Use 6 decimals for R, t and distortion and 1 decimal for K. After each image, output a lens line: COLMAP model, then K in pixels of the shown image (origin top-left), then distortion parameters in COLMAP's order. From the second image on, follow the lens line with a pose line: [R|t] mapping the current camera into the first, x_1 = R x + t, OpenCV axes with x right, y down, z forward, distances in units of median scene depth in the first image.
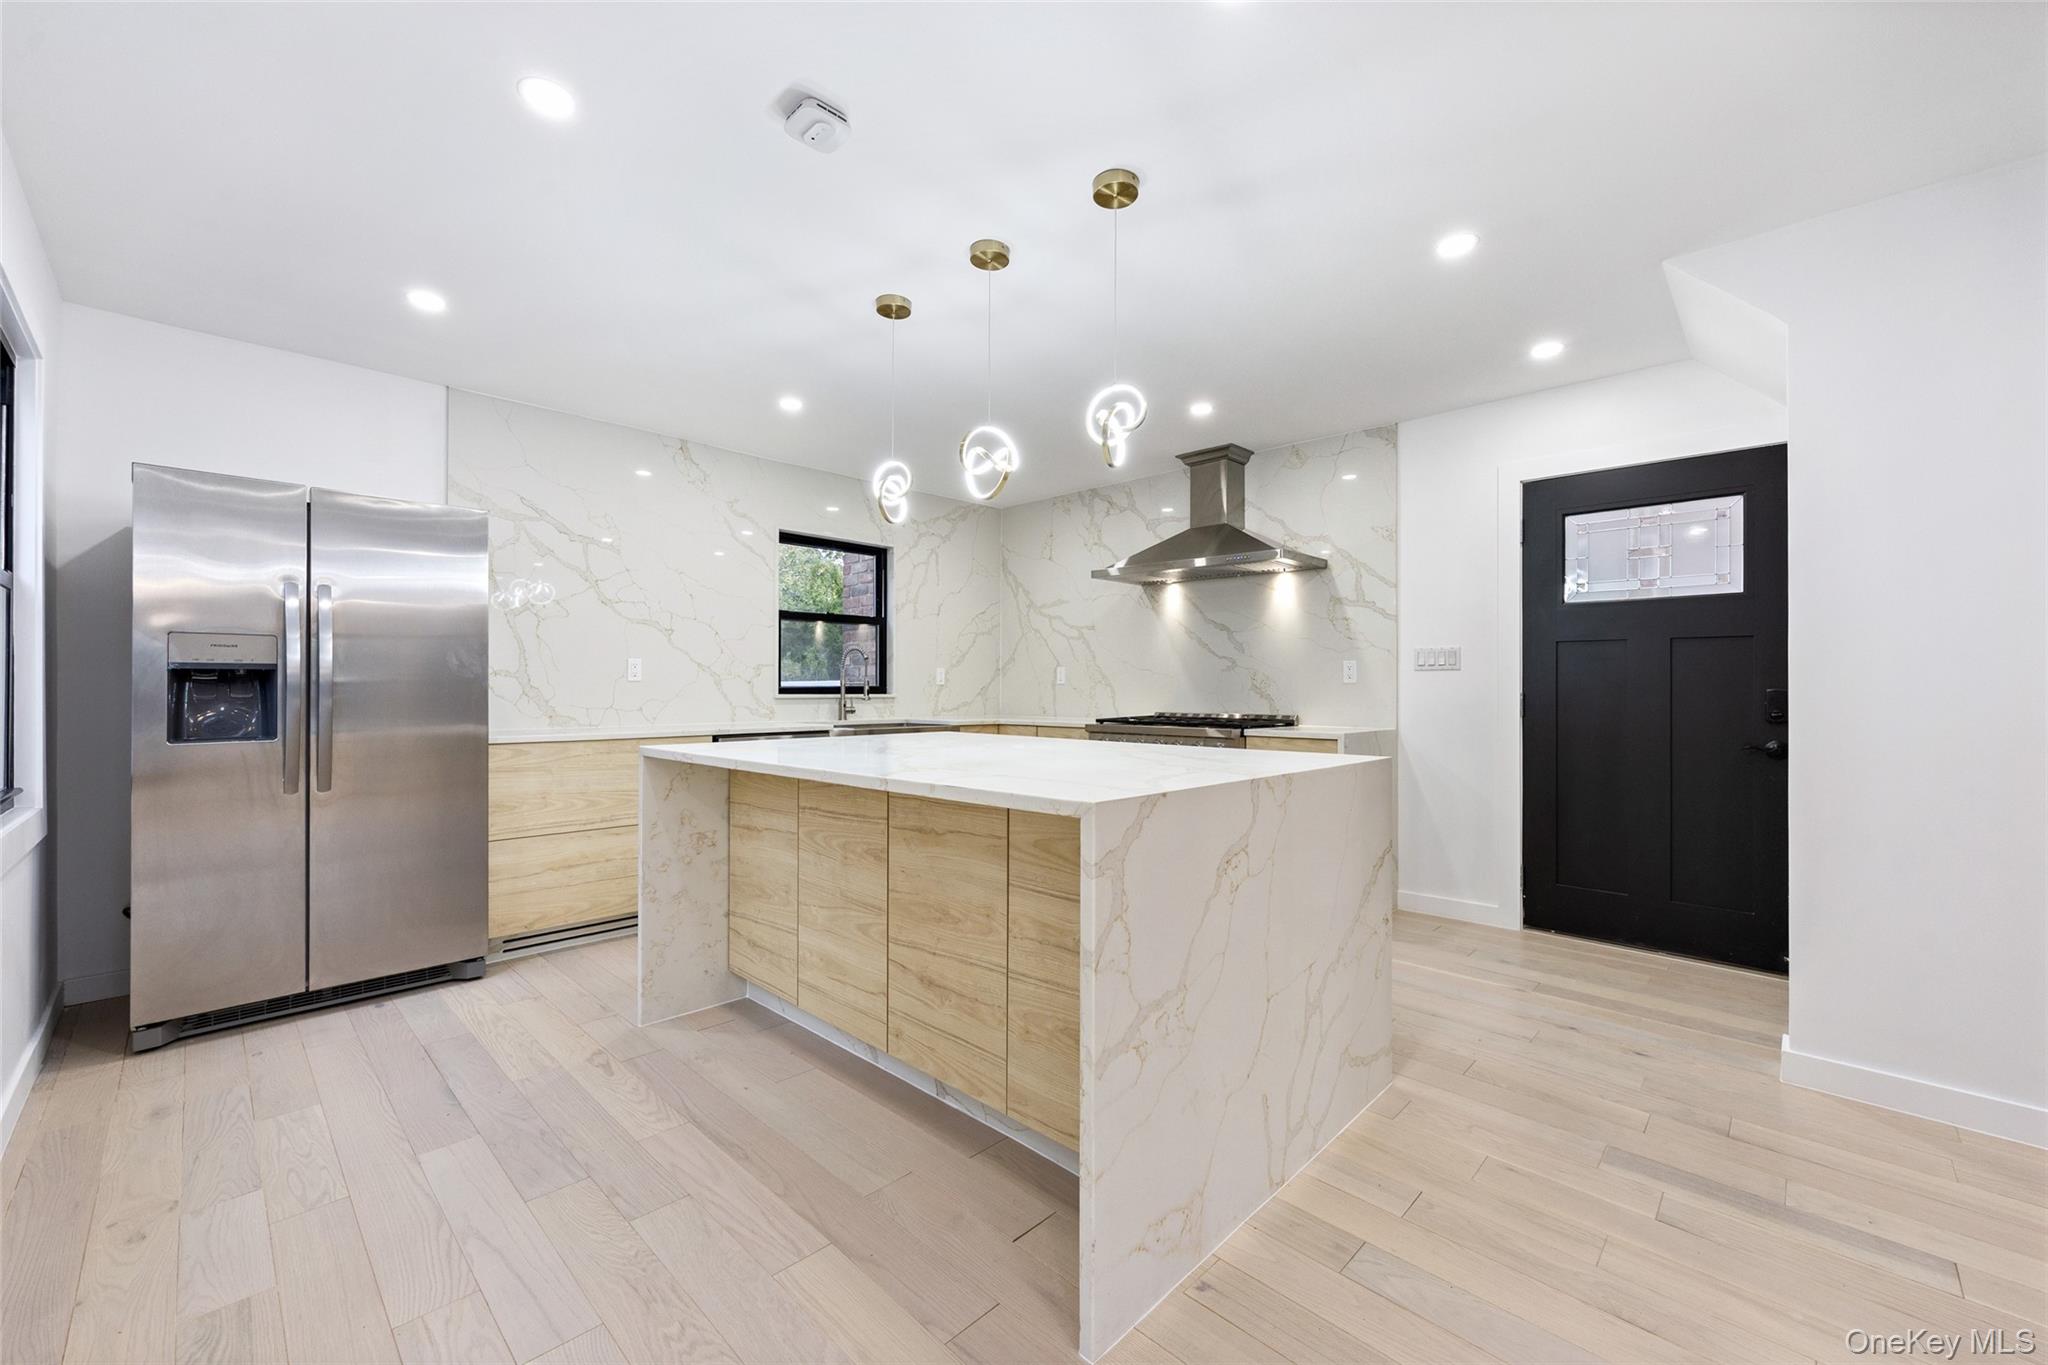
lens RADIAL K [[805.3, 0, 1018.6], [0, 805.3, 687.0], [0, 0, 1]] dist [-0.001095, 0.000014]
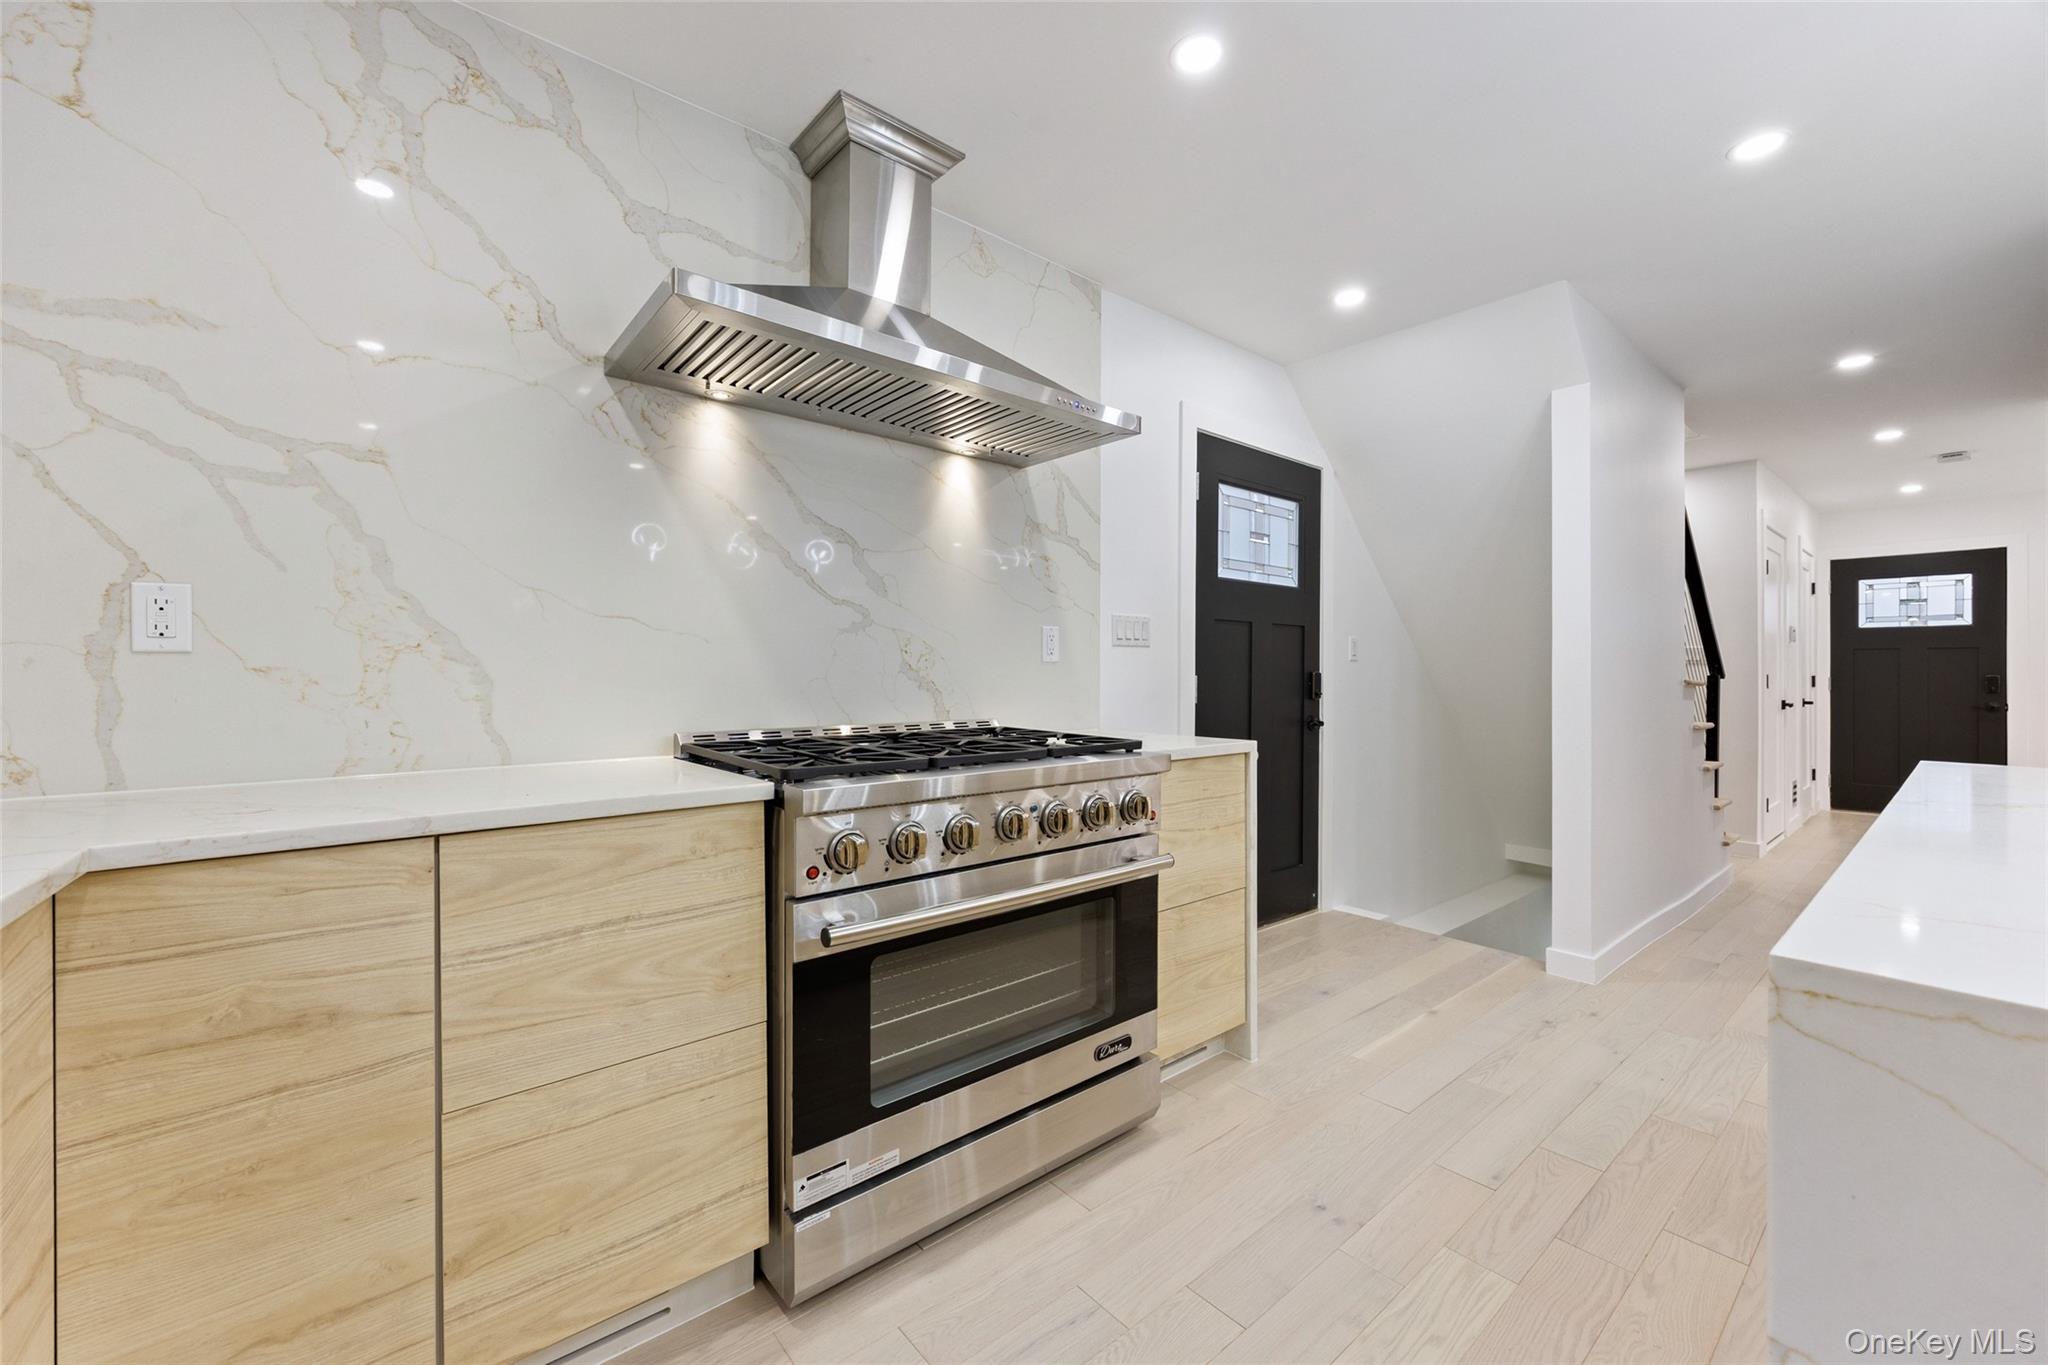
lens RADIAL K [[802.9, 0, 1018.1], [0, 802.9, 676.1], [0, 0, 1]] dist [-0.001953, 0.000206]
pose [[0.111903, -0.003478, 0.993713, -0.232293], [-0.001677, 0.999992, 0.003689, 0.004222], [-0.993718, -0.002079, 0.111896, 1.044111]]
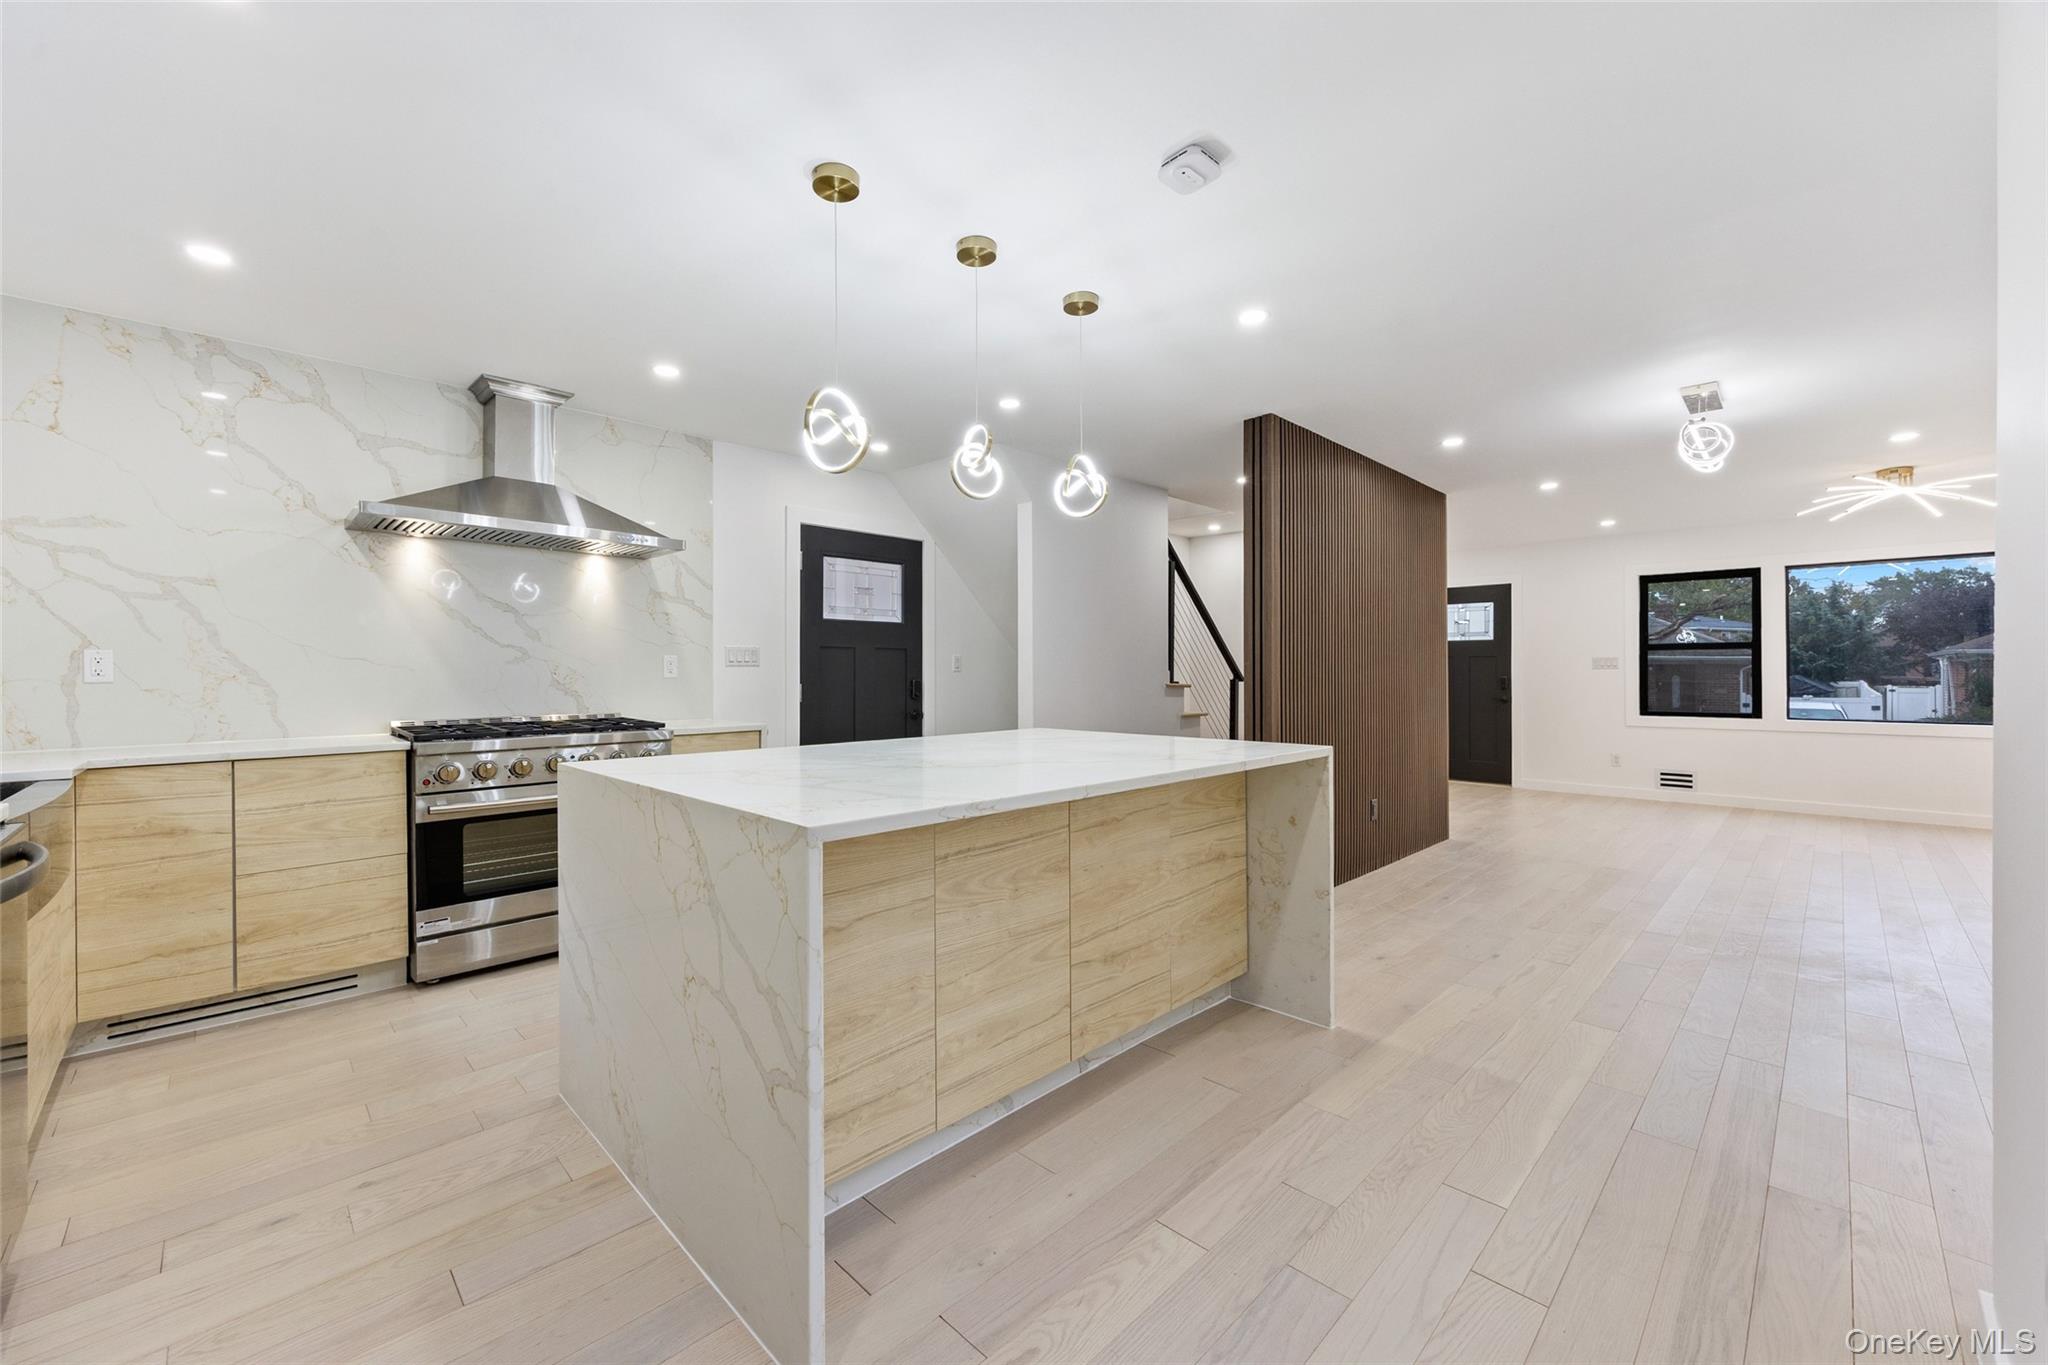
lens RADIAL K [[807.8, 0, 1018.5], [0, 807.8, 673.9], [0, 0, 1]] dist [-0.000956, -0.000224]
pose [[0.023333, -0.005059, 0.999715, -0.651622], [0.001390, 0.999986, 0.005028, -0.015167], [-0.999727, 0.001272, 0.023340, 0.587685]]
